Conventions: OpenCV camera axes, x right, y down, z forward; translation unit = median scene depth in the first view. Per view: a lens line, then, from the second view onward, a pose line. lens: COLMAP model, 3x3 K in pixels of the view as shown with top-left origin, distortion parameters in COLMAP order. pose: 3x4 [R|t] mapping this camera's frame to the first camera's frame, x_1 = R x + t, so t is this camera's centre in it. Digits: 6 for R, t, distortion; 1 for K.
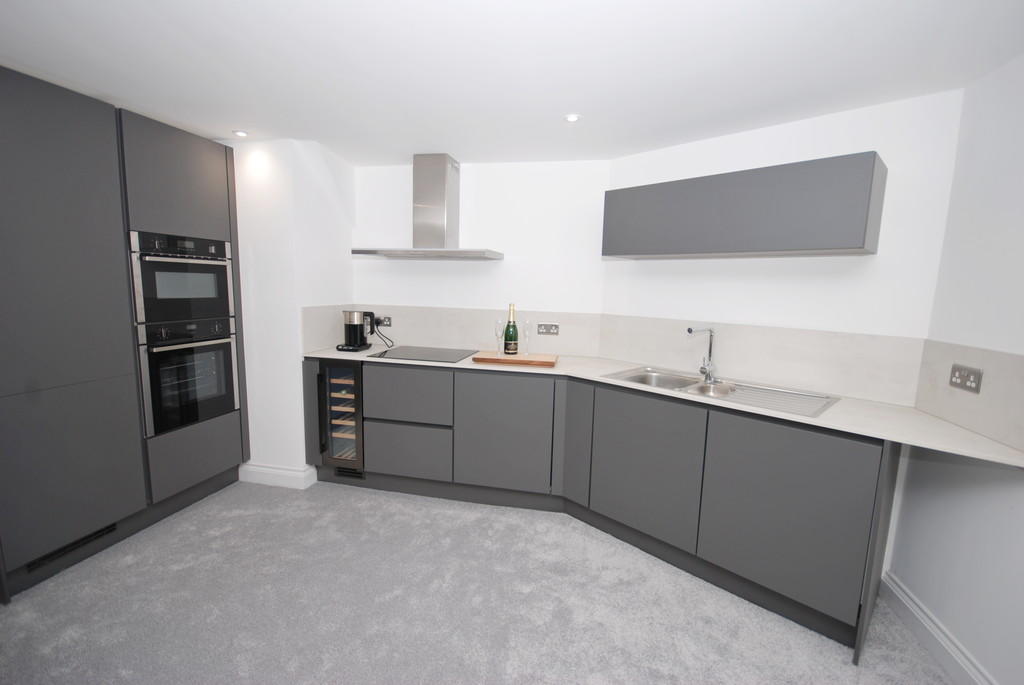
lens RADIAL K [[452.6, 0, 512.0], [0, 452.6, 342.5], [0, 0, 1]] dist [-0.001368, 0.000103]
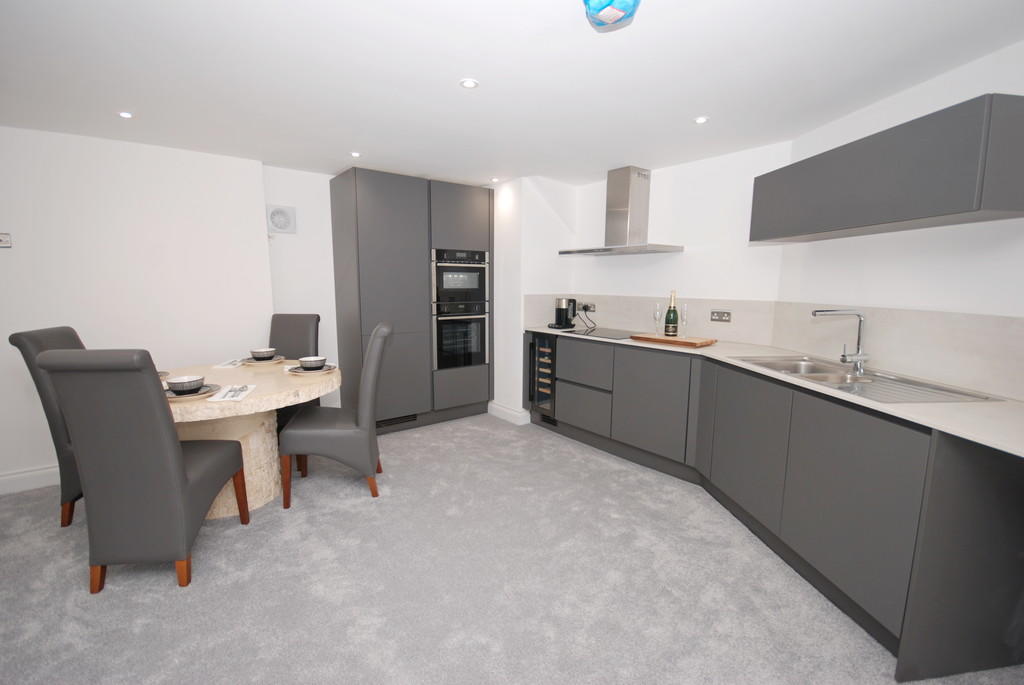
lens RADIAL K [[452.6, 0, 512.0], [0, 452.6, 342.5], [0, 0, 1]] dist [-0.001368, 0.000103]
pose [[0.771800, 0.062476, -0.632789, 0.407384], [-0.066750, 0.997623, 0.017082, 0.048929], [0.632353, 0.029055, 0.774136, -0.109449]]
